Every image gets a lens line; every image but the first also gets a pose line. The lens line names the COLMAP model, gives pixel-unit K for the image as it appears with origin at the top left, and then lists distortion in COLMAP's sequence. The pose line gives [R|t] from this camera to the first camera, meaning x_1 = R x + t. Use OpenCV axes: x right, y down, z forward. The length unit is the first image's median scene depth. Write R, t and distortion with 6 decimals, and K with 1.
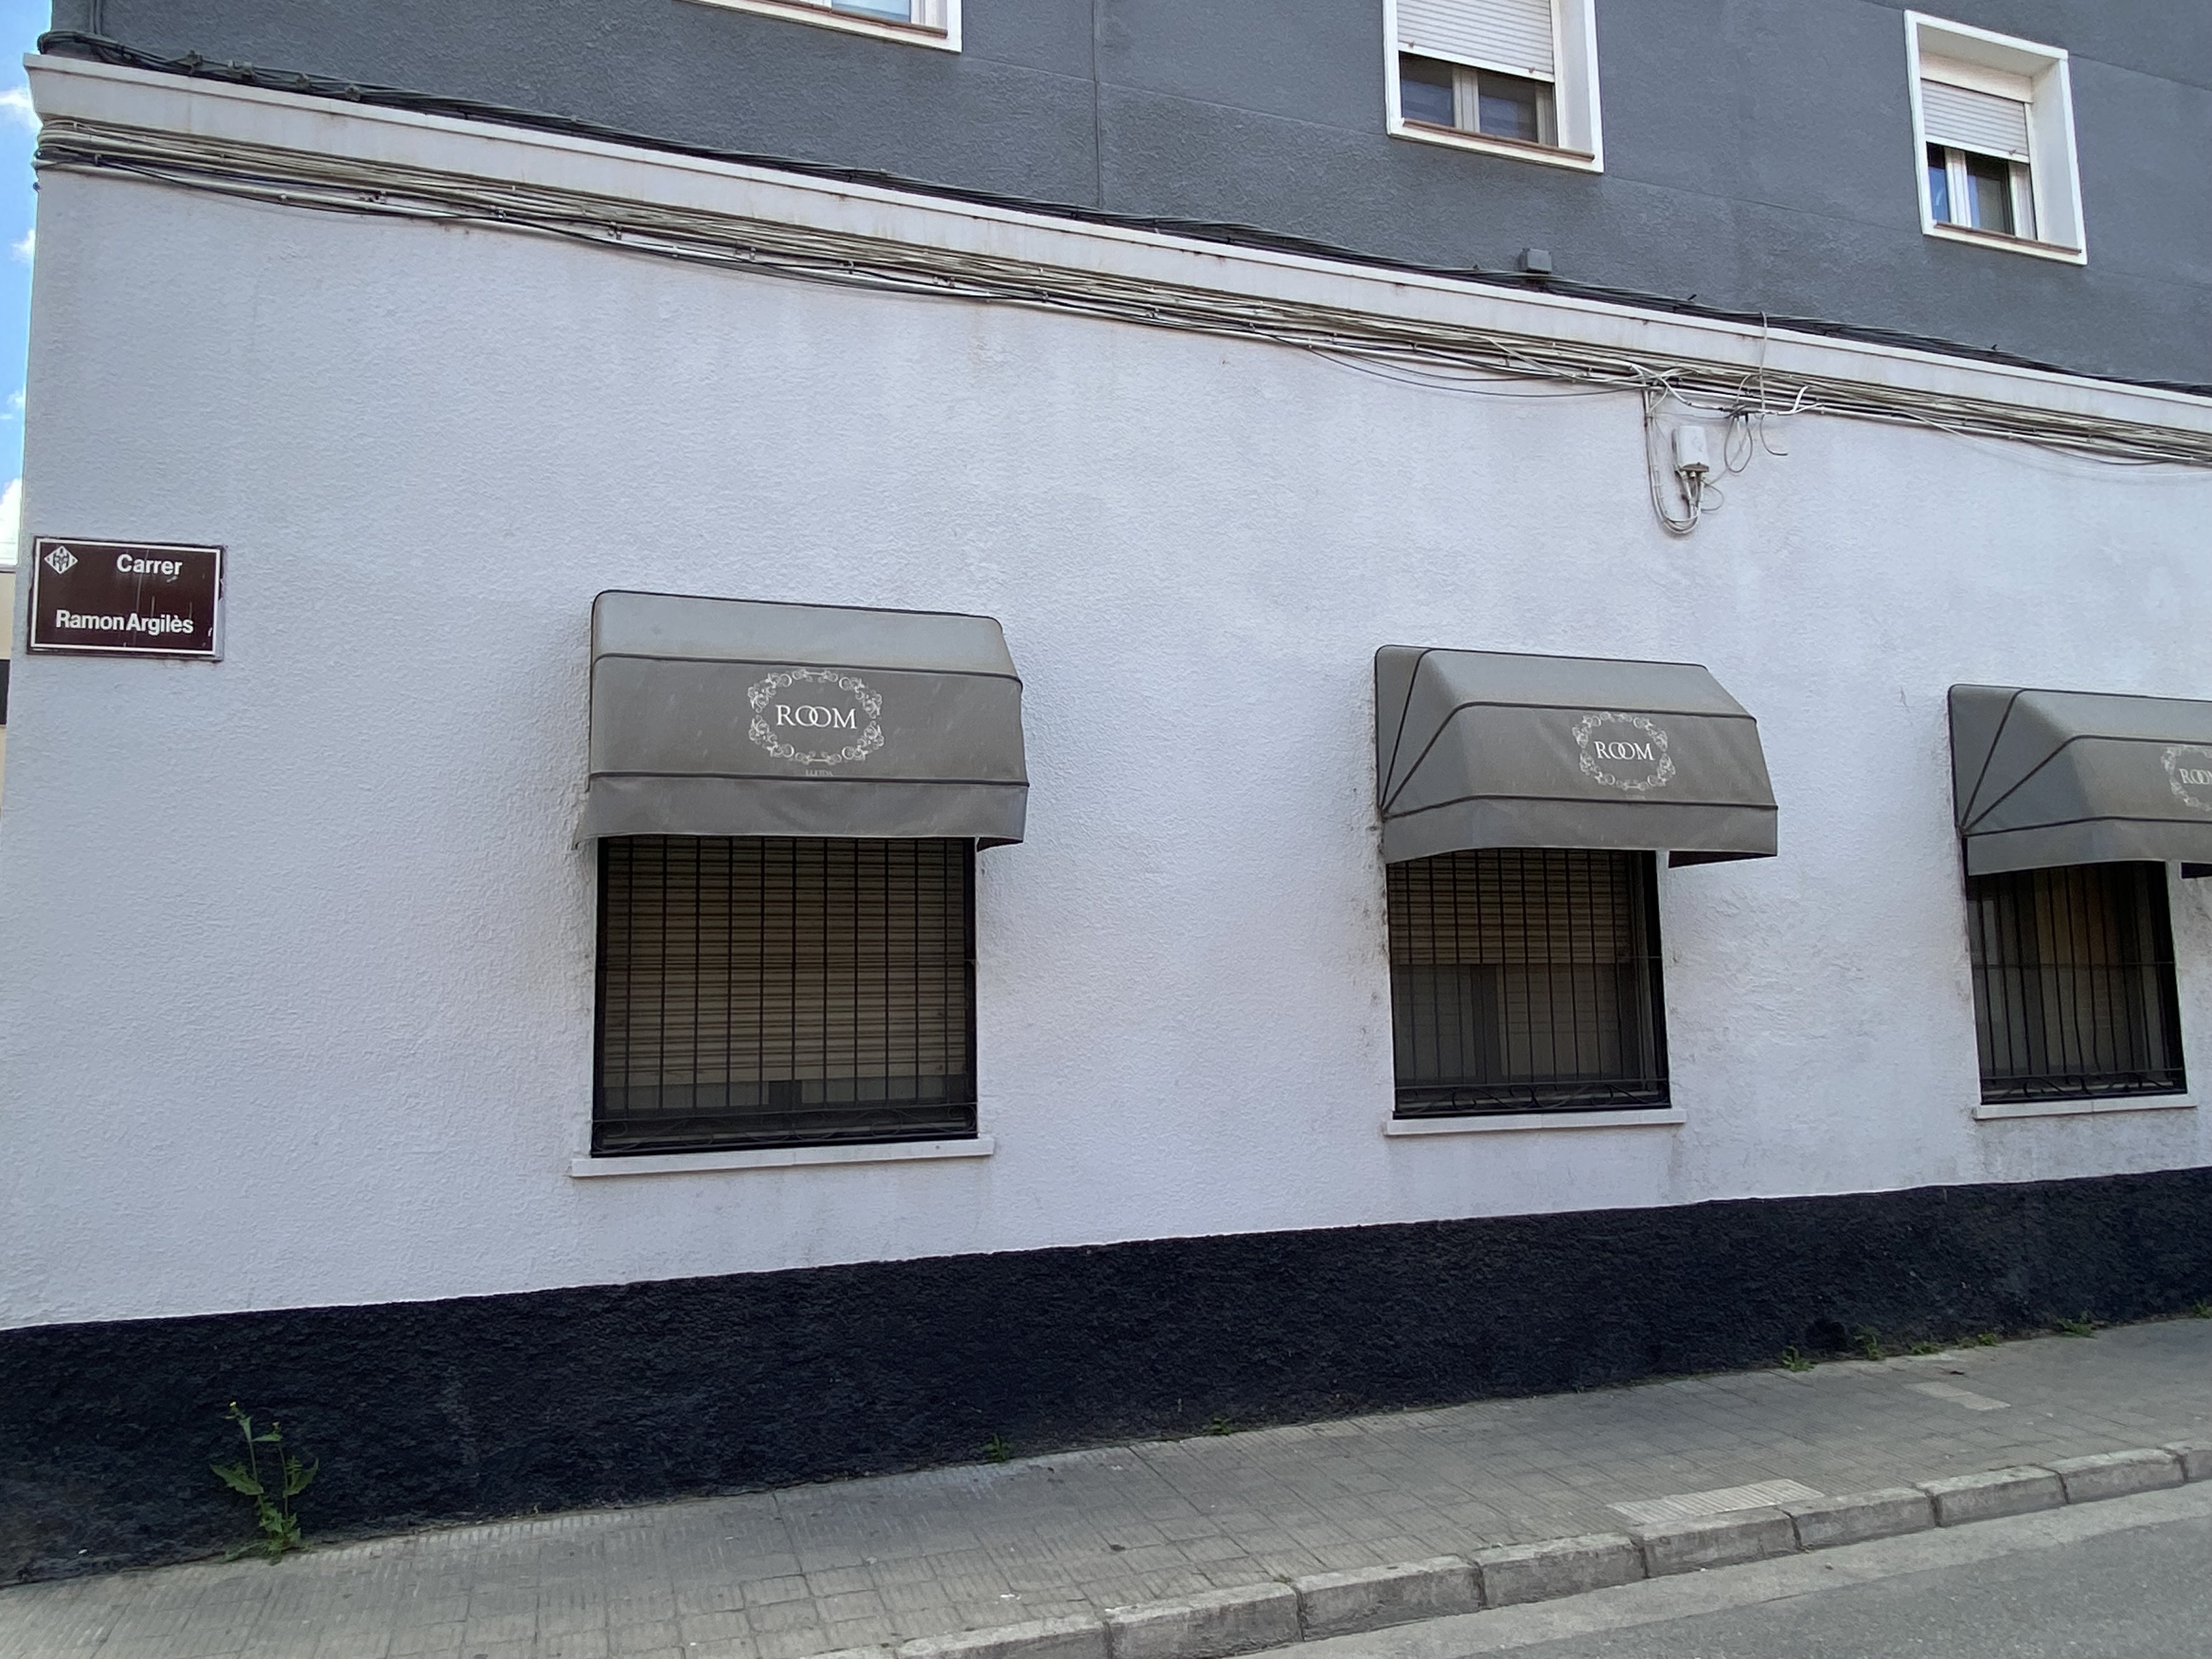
lens RADIAL K [[1535.3, 0, 1106.0], [0, 1535.3, 829.5], [0, 0, 1]] dist [0.009989, -0.002478]
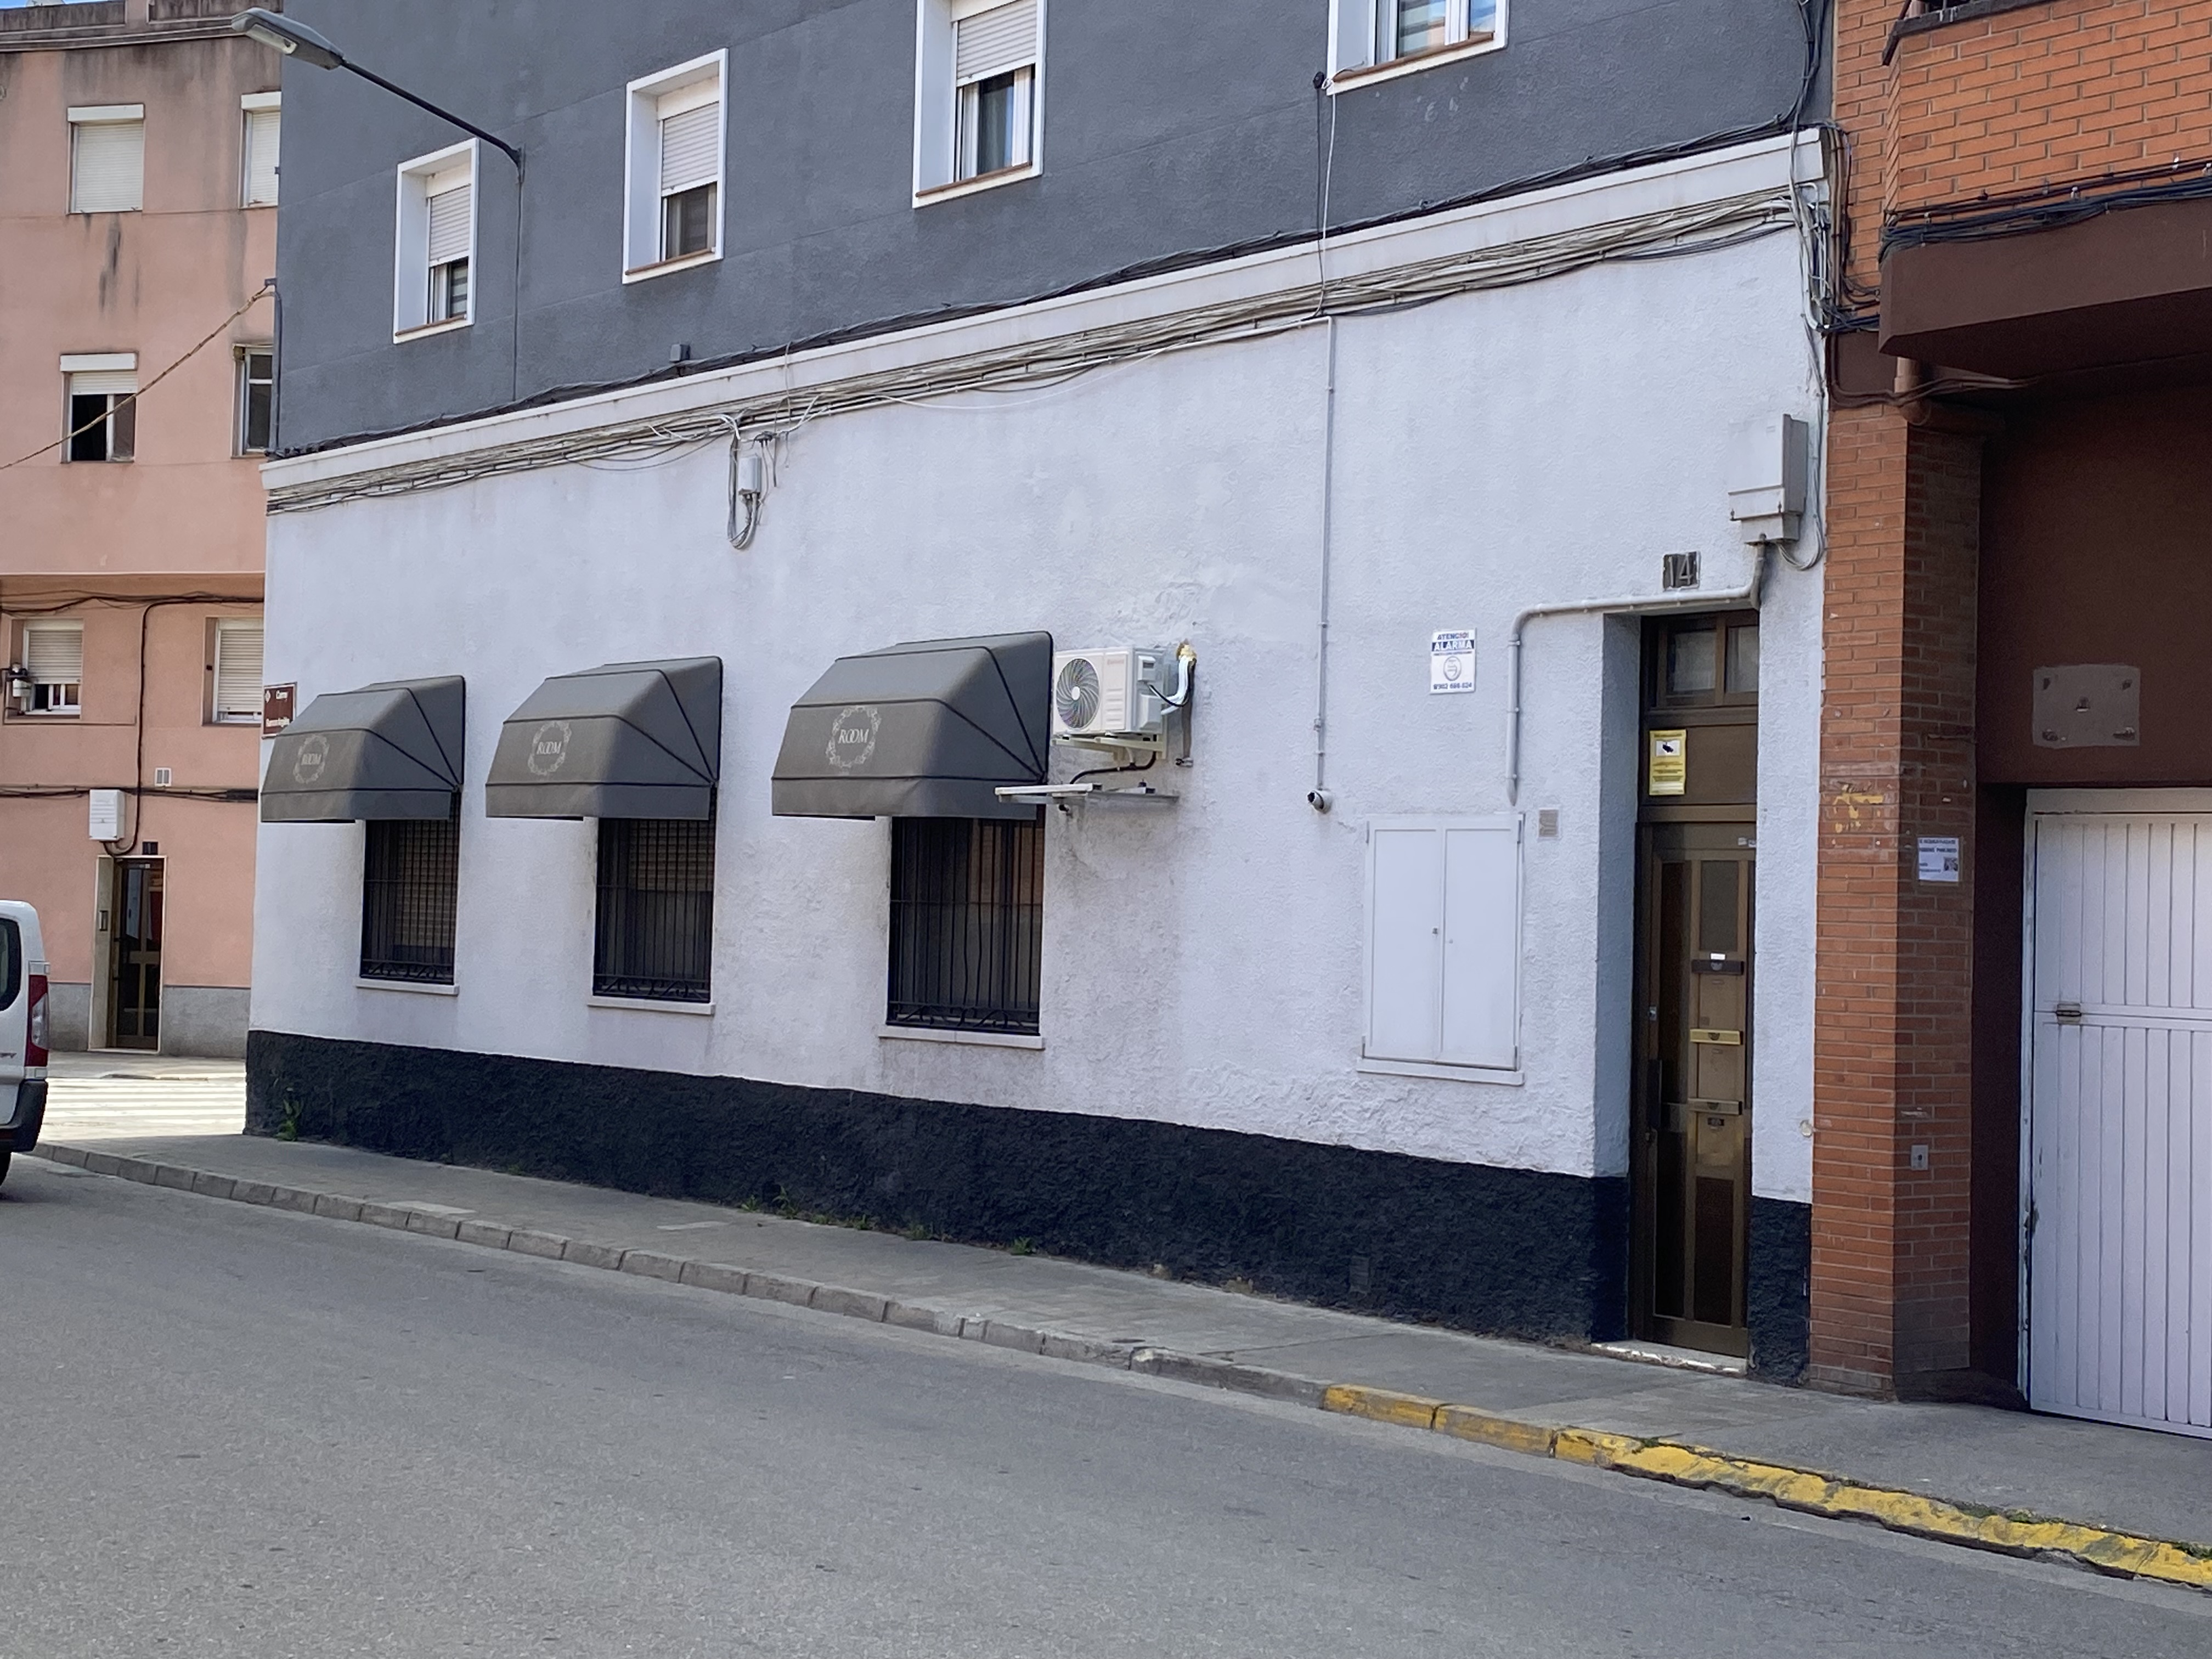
lens RADIAL K [[3179.6, 0, 1106.0], [0, 3179.6, 829.5], [0, 0, 1]] dist [0.113116, -0.014352]
pose [[0.339119, -0.003003, -0.940739, 2.853110], [0.063268, 0.997804, 0.019622, 0.002245], [0.938613, -0.066173, 0.338564, 0.387228]]
